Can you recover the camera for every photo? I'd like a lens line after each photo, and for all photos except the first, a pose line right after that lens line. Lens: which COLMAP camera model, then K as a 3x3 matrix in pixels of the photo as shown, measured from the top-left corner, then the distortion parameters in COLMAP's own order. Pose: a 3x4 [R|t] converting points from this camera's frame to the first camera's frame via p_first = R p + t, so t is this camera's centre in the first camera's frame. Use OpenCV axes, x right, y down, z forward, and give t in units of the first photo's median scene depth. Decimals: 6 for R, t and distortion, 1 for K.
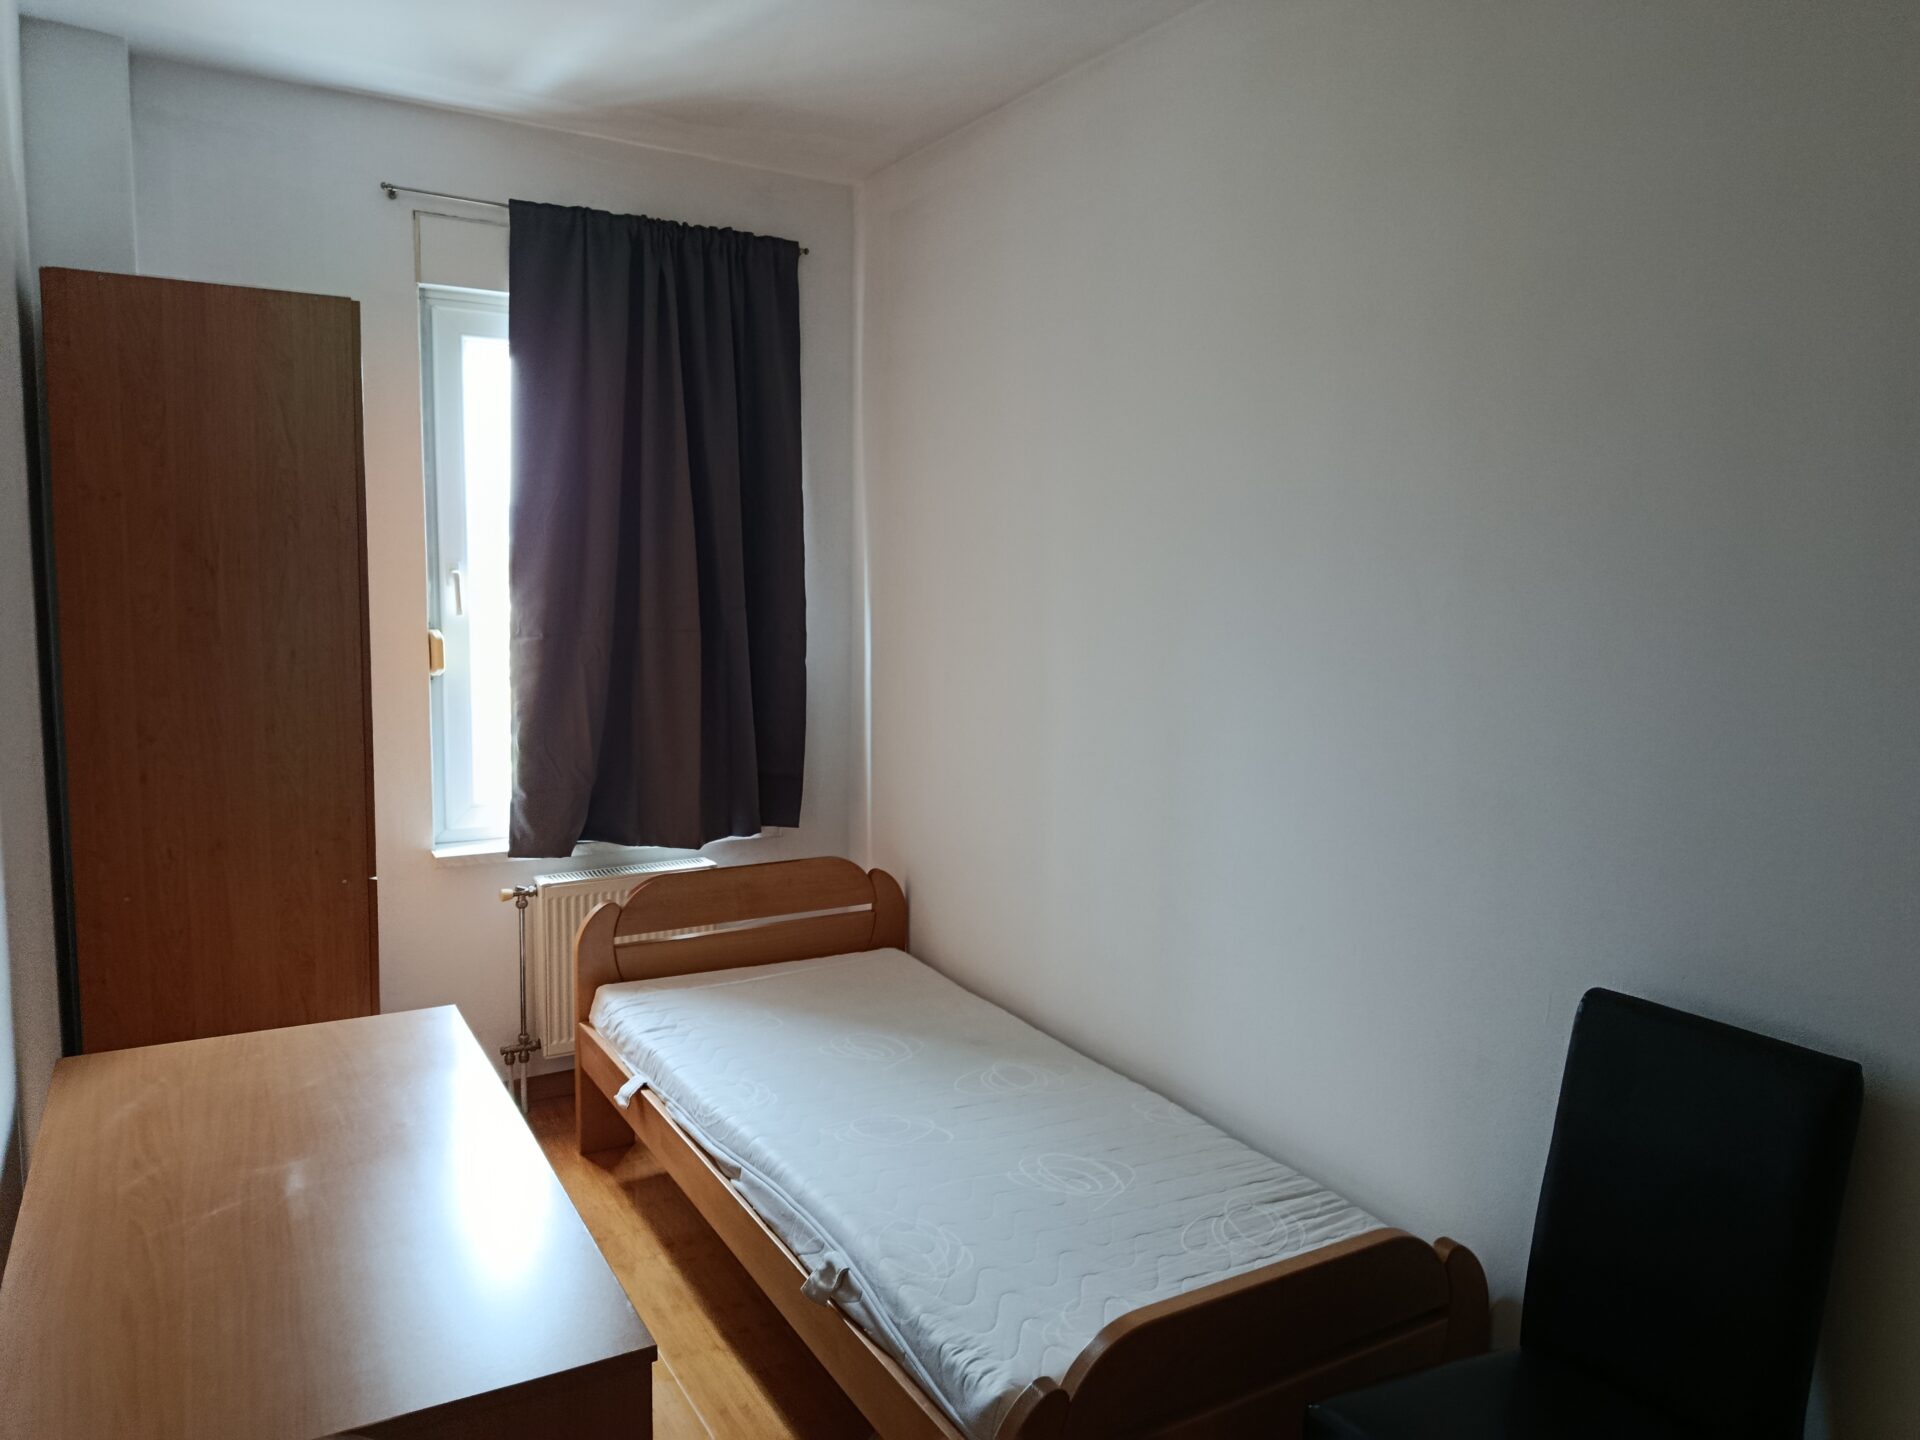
lens RADIAL K [[1348.4, 0, 960.0], [0, 1348.4, 720.0], [0, 0, 1]] dist [0.078191, 0.001074]
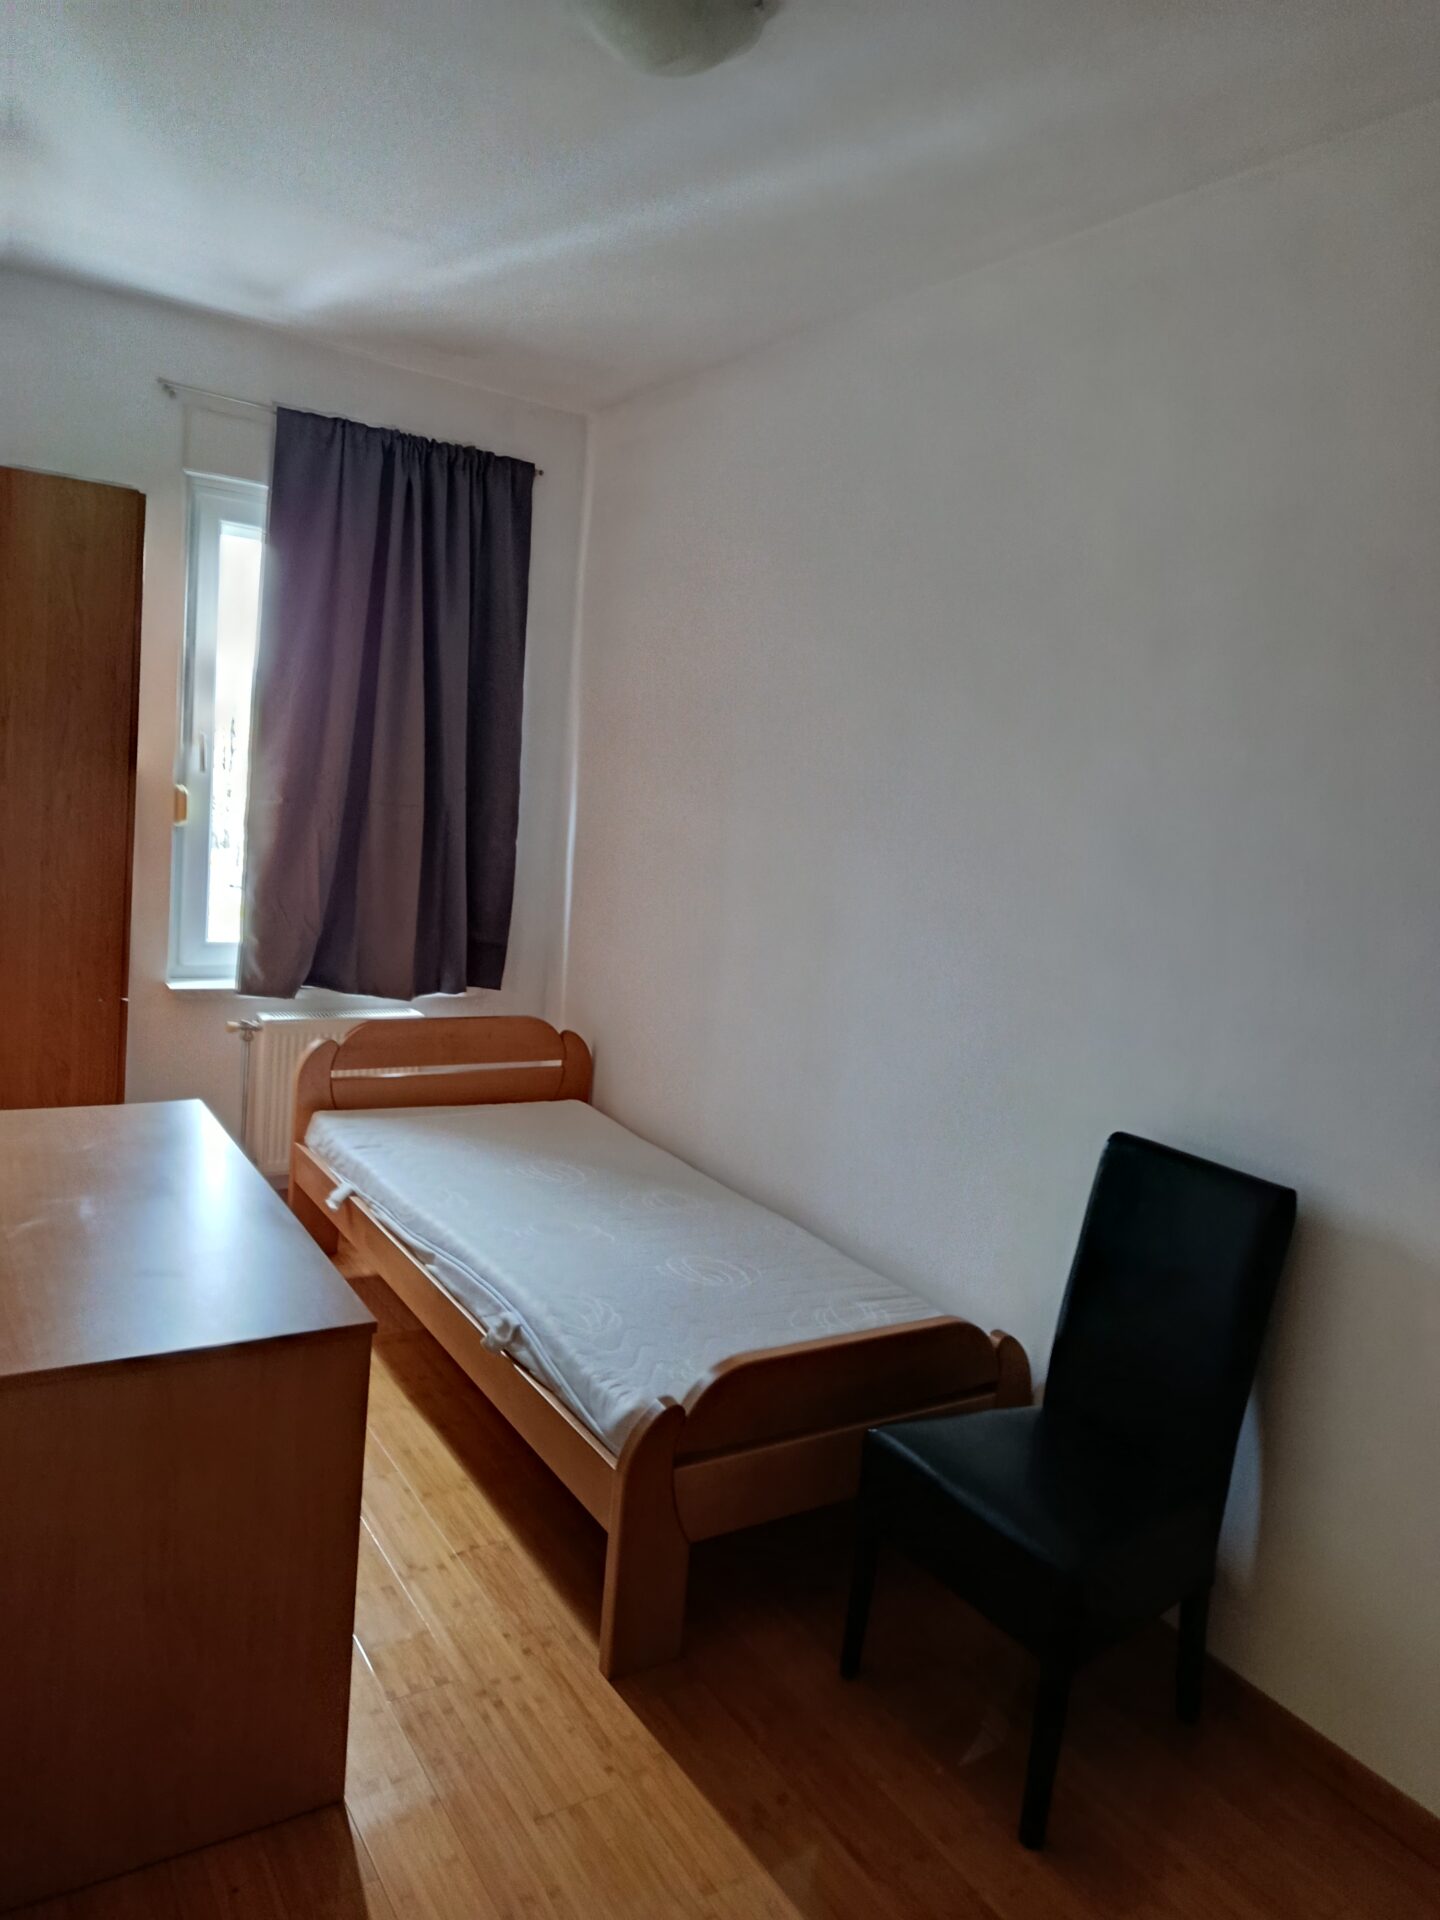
lens RADIAL K [[1348.4, 0, 753.2], [0, 1348.4, 961.2], [0, 0, 1]] dist [0.078191, 0.001074]
pose [[0.995363, 0.069931, 0.066048, 0.016652], [-0.071618, 0.997155, 0.023531, 0.019154], [-0.064215, -0.028152, 0.997539, -0.161038]]
